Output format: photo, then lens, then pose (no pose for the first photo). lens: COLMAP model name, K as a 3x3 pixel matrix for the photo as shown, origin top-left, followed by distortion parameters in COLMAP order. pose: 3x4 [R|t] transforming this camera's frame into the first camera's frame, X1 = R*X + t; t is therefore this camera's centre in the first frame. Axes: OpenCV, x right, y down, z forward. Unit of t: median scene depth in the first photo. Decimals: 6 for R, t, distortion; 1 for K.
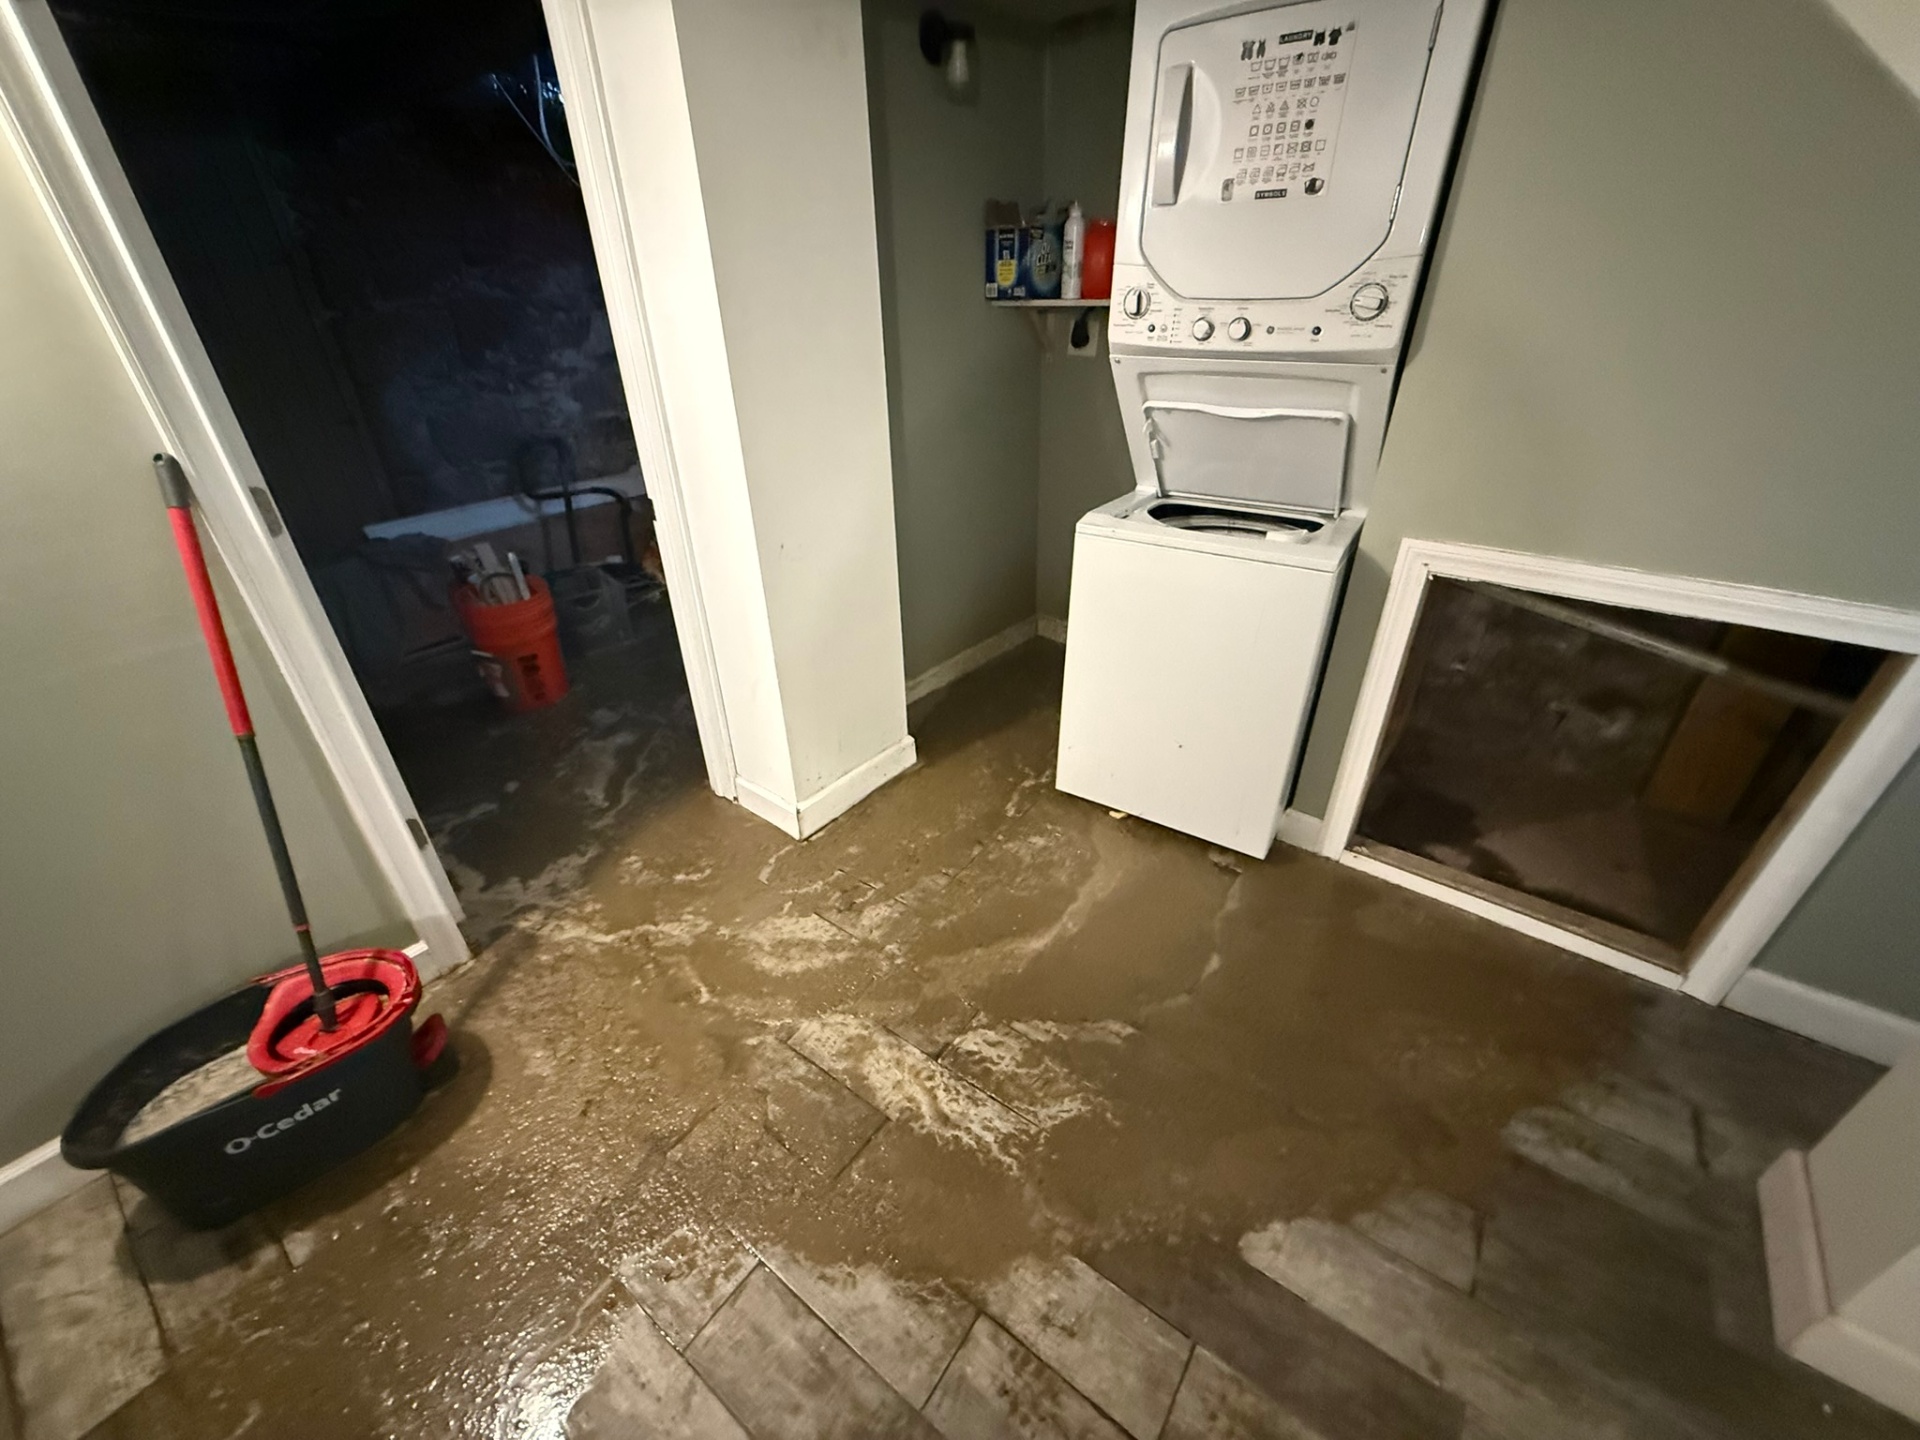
lens RADIAL K [[756.6, 0, 957.2], [0, 756.6, 724.7], [0, 0, 1]] dist [-0.004341, 0.000104]
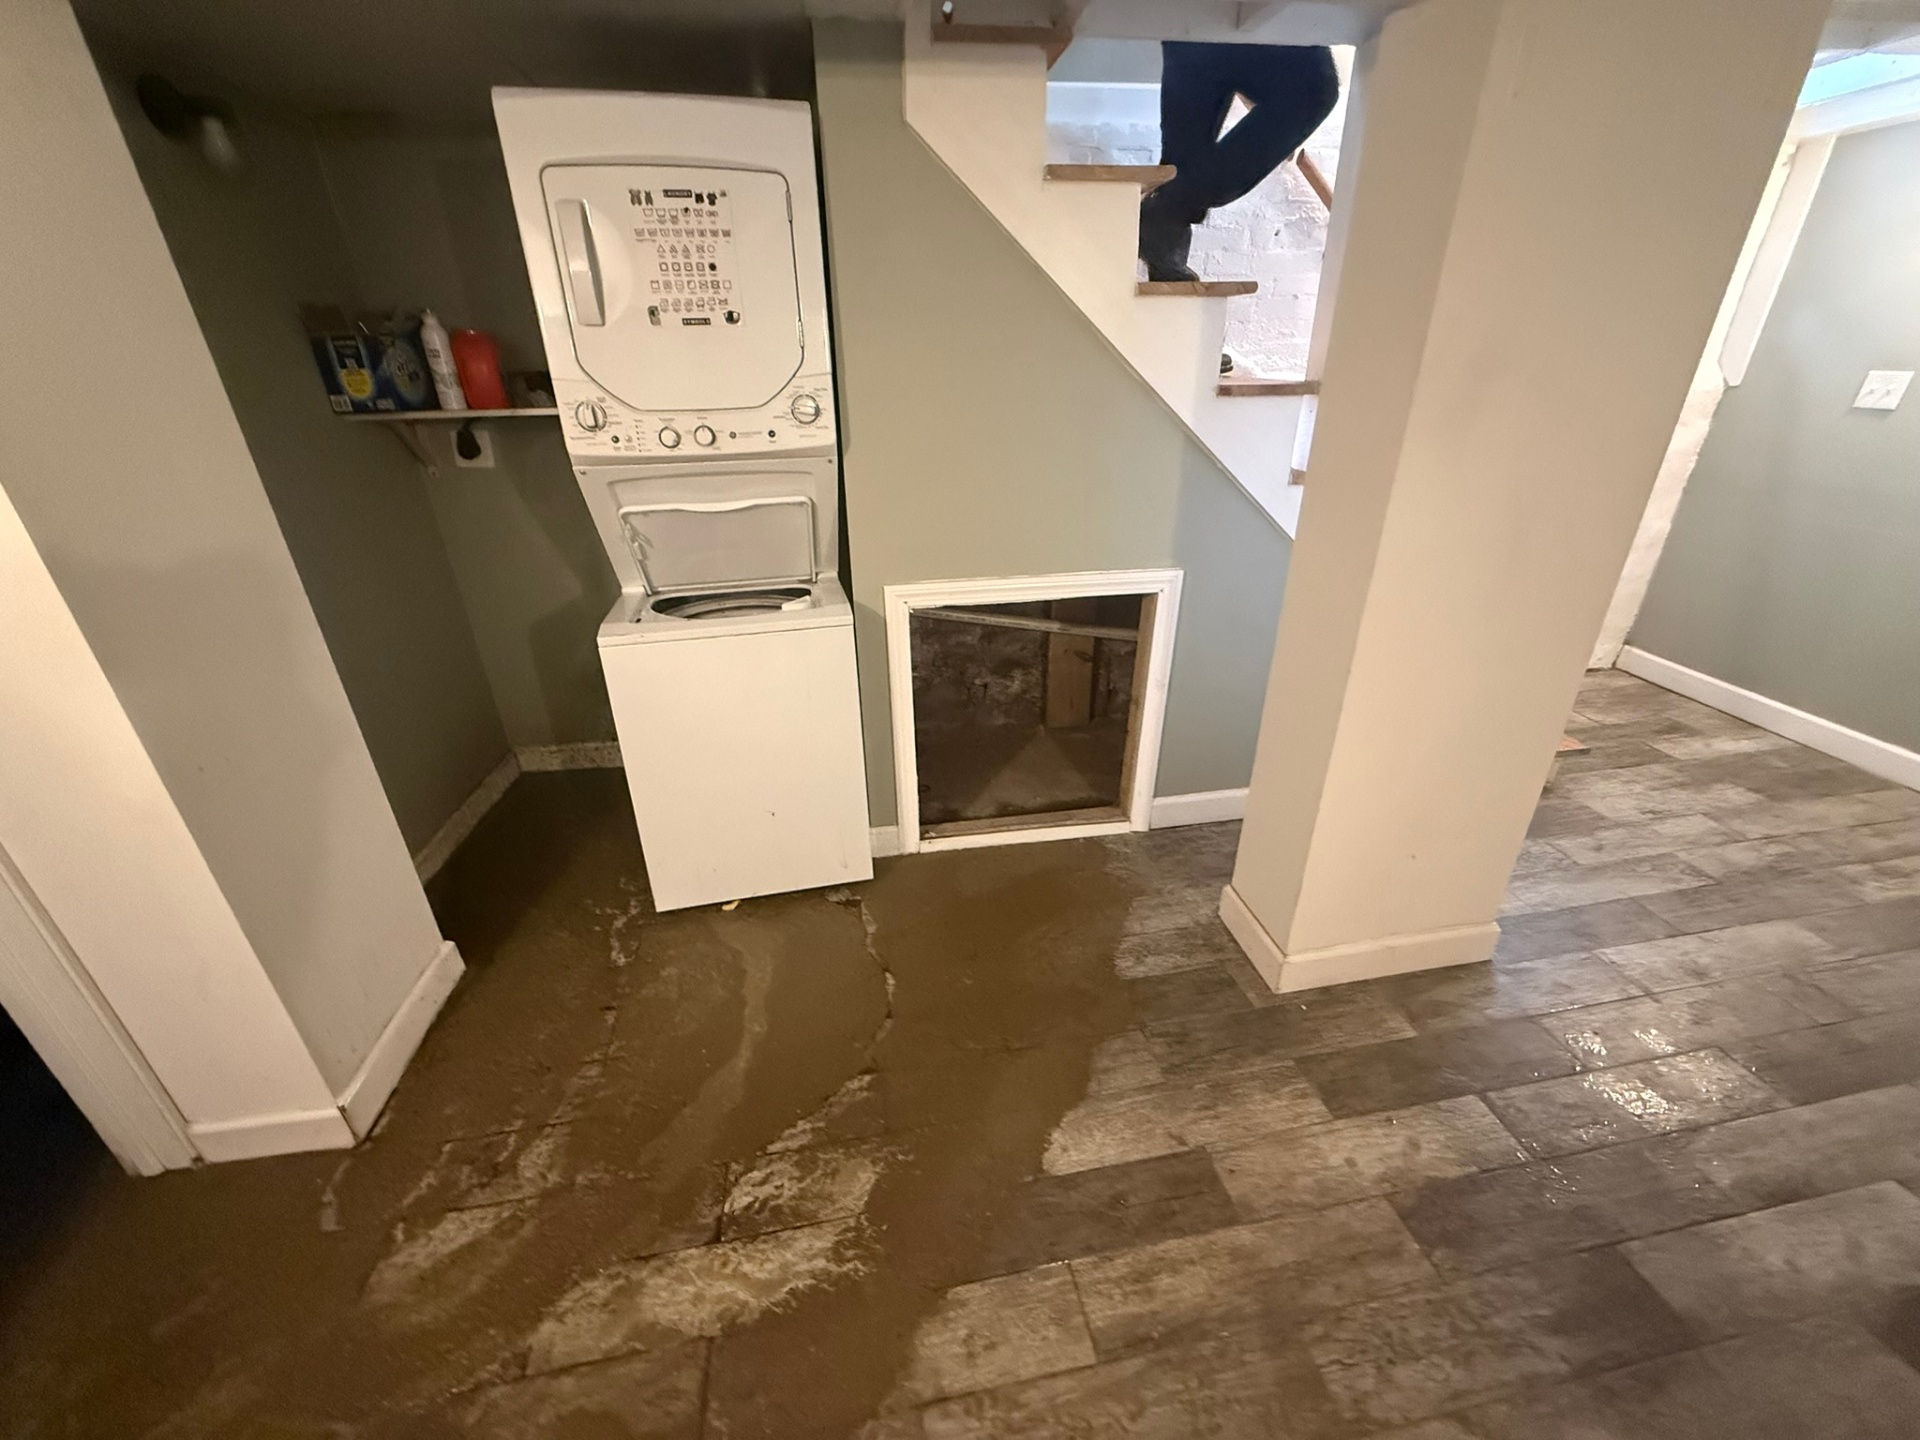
lens RADIAL K [[756.6, 0, 963.0], [0, 756.6, 722.7], [0, 0, 1]] dist [-0.004341, 0.000104]
pose [[0.682260, -0.310172, 0.662053, -0.206146], [0.371849, 0.926888, 0.051049, -0.051219], [-0.629483, 0.211355, 0.747716, 0.031152]]
